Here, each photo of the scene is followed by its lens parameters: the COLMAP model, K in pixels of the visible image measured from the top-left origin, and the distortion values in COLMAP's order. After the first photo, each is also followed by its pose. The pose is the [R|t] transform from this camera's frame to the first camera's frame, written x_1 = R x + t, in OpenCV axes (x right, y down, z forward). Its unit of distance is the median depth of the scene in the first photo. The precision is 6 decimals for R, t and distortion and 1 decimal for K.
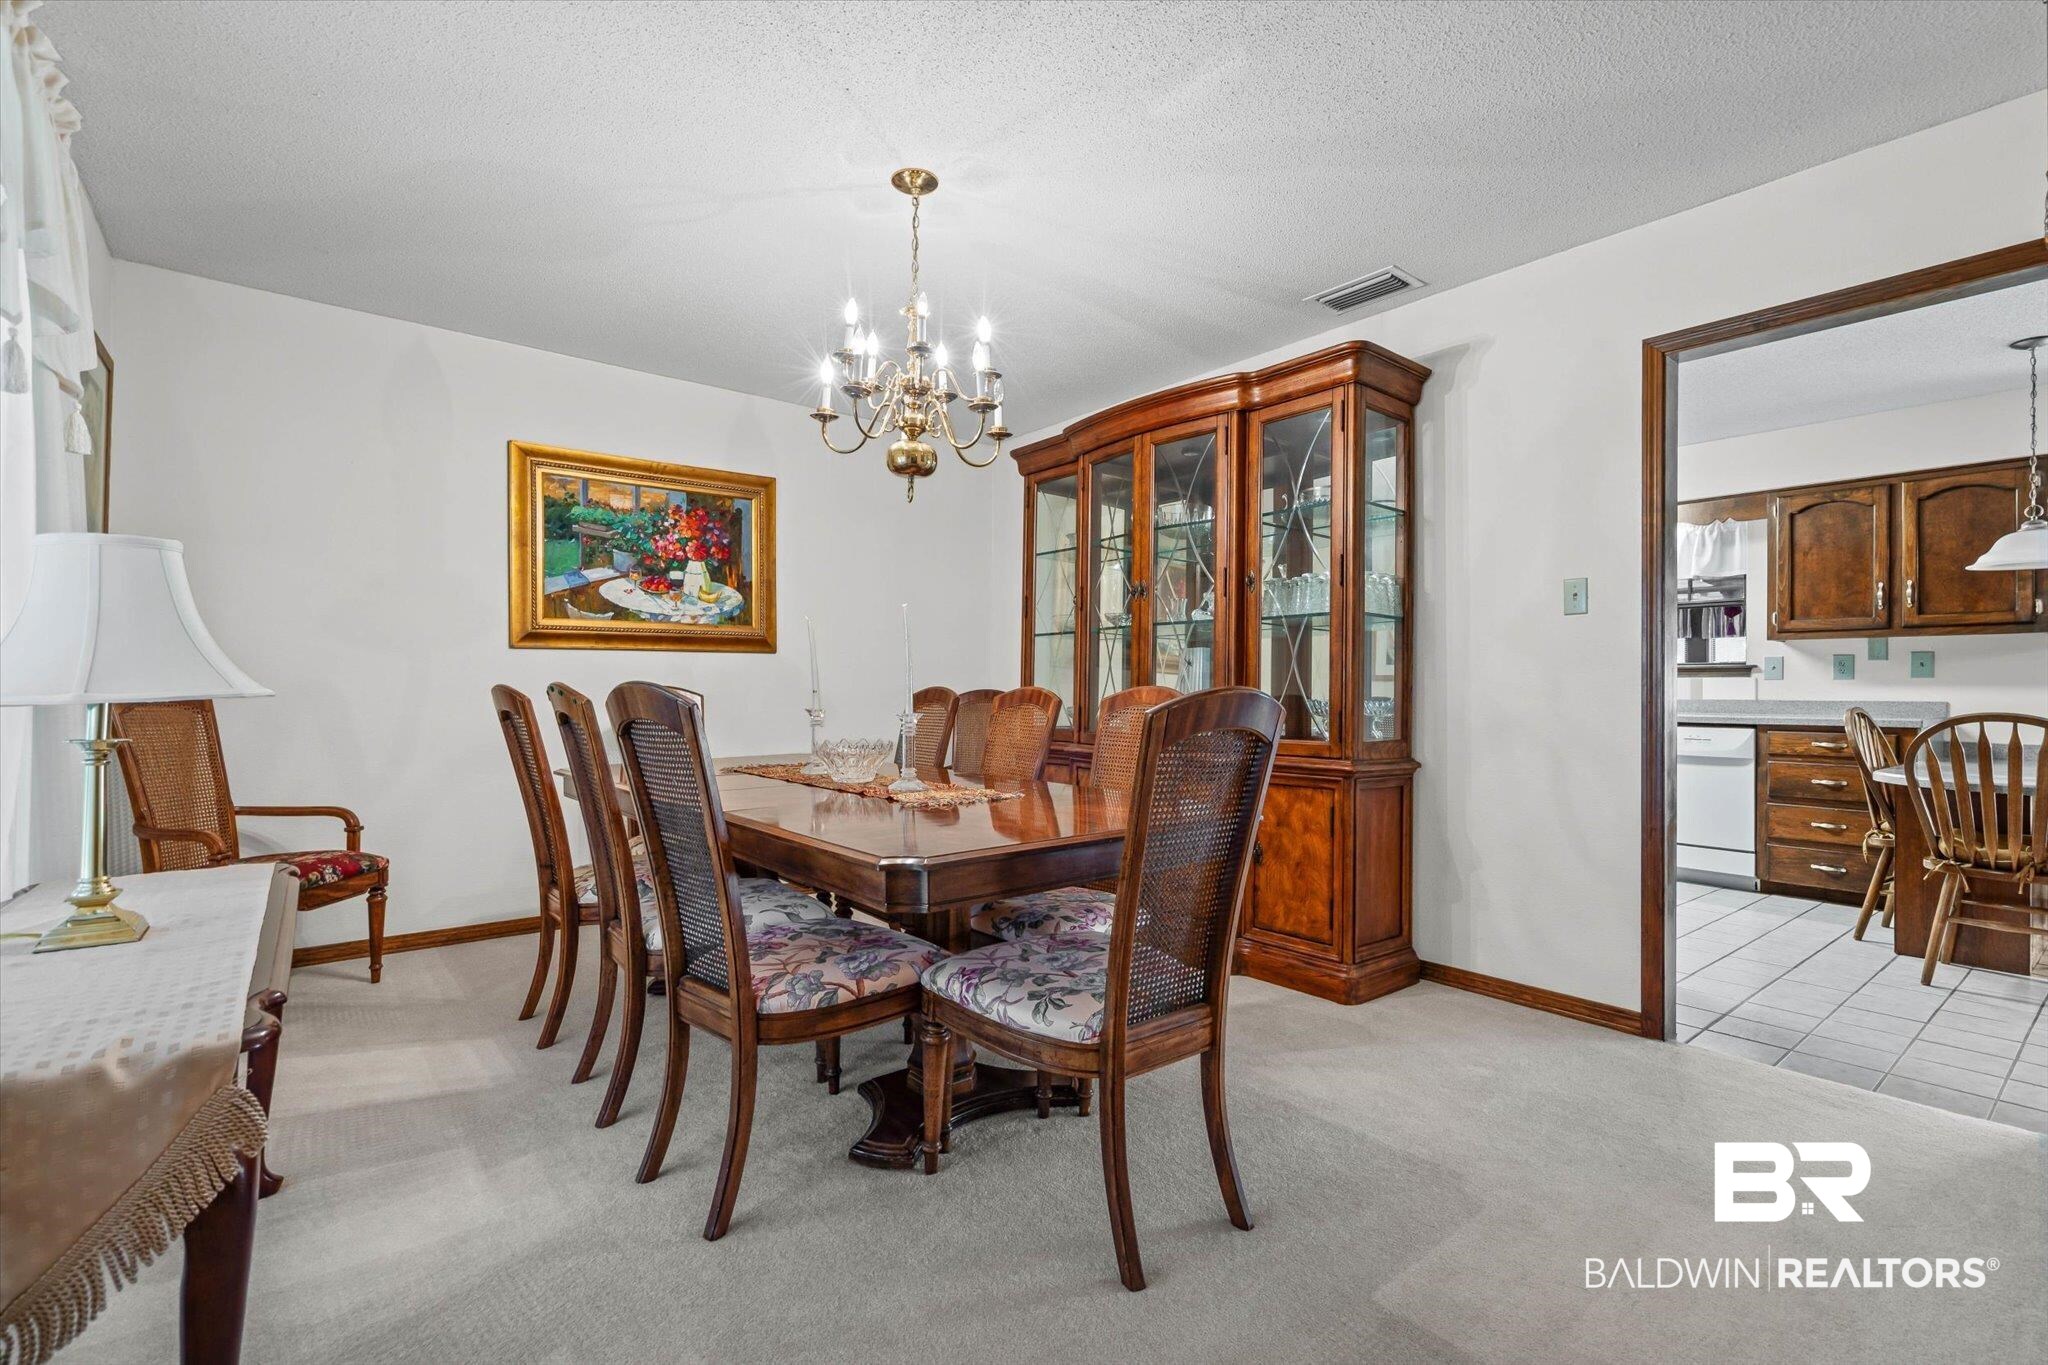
lens RADIAL K [[945.1, 0, 1032.5], [0, 945.1, 676.4], [0, 0, 1]] dist [0.006350, 0.001164]
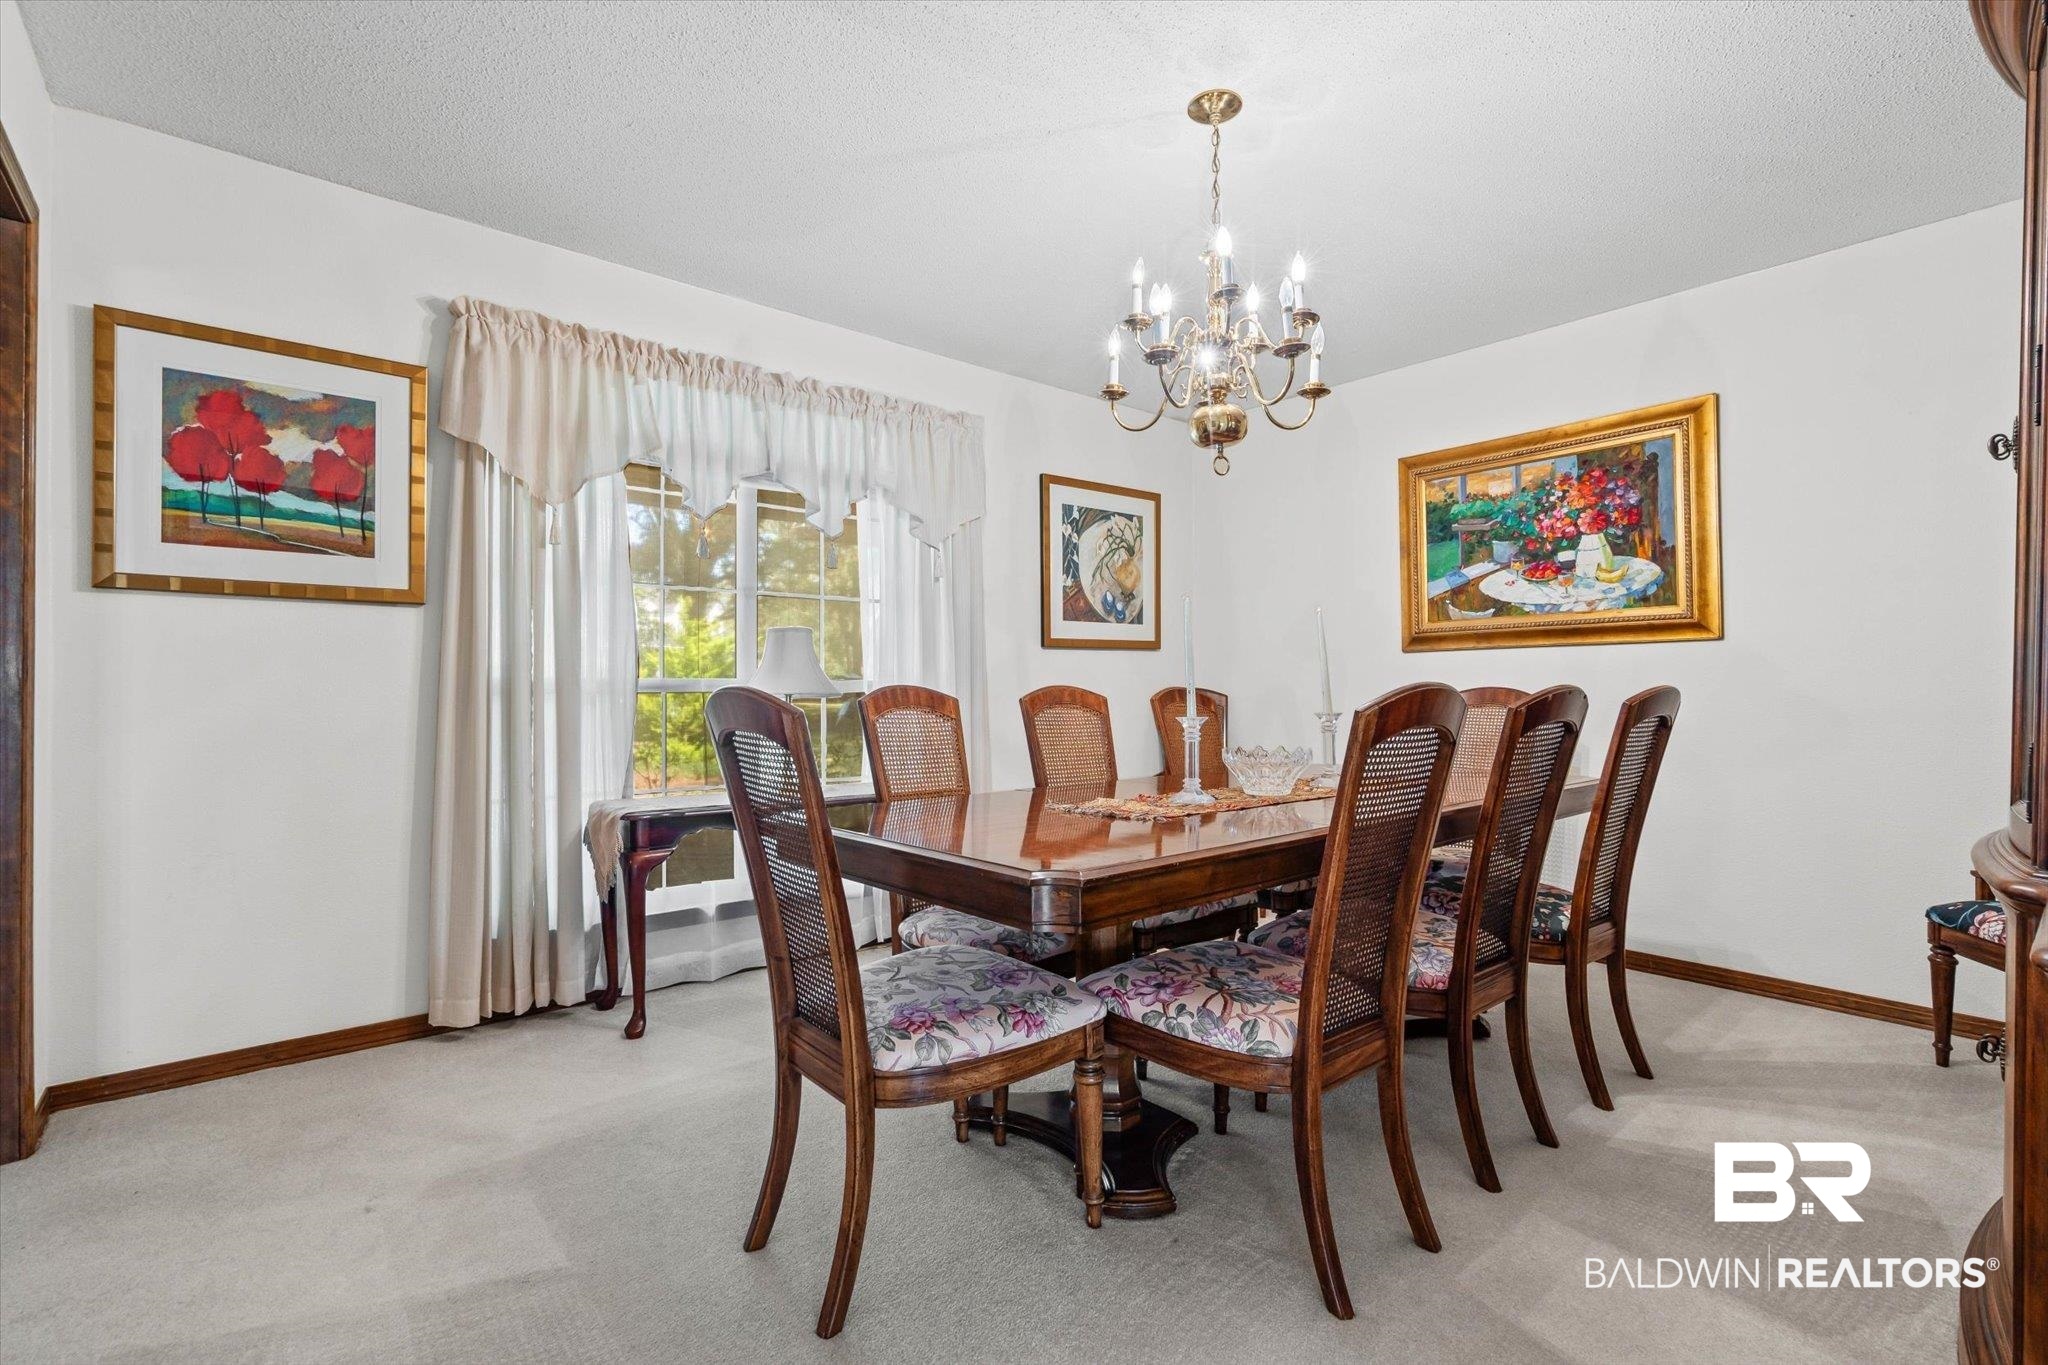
lens RADIAL K [[945.1, 0, 1030.2], [0, 945.1, 685.6], [0, 0, 1]] dist [0.006350, 0.001164]
pose [[0.003551, -0.005849, -0.999977, 0.475923], [0.014082, 0.999884, -0.005798, 0.007132], [0.999895, -0.014061, 0.003633, 0.526133]]
